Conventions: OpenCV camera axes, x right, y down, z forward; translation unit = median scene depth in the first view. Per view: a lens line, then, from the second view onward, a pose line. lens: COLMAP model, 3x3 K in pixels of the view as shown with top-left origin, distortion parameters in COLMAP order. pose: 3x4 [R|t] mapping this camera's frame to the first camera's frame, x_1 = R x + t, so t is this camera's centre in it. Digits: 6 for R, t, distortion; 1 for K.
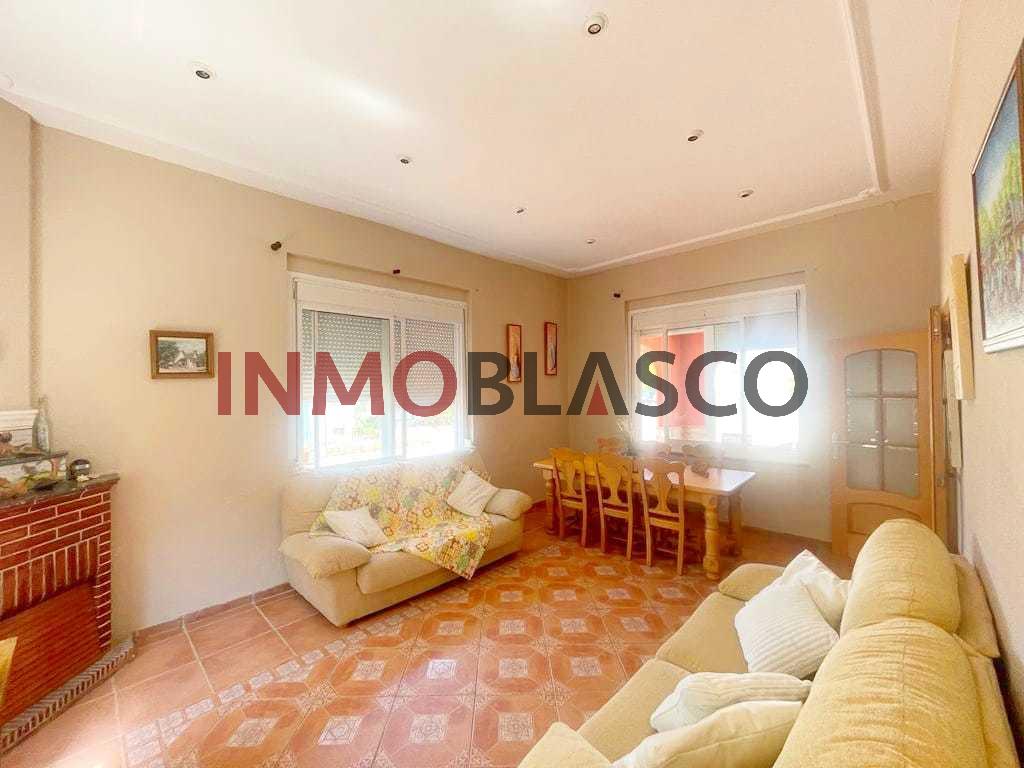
lens RADIAL K [[415.6, 0, 512.0], [0, 415.6, 384.0], [0, 0, 1]] dist [-0.000126, 0.000012]
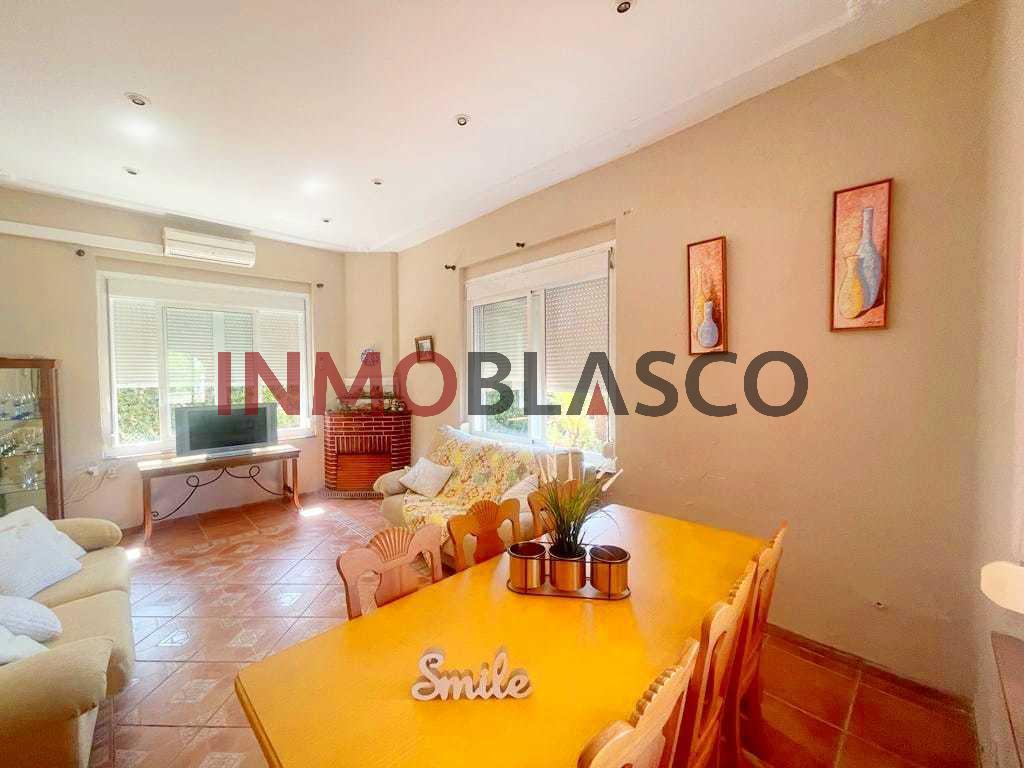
lens RADIAL K [[415.6, 0, 512.0], [0, 415.6, 384.0], [0, 0, 1]] dist [-0.000126, 0.000012]
pose [[-0.046876, 0.045208, -0.997877, 0.827882], [0.021951, 0.998781, 0.044218, 0.004726], [0.998660, -0.019831, -0.047811, 1.238939]]
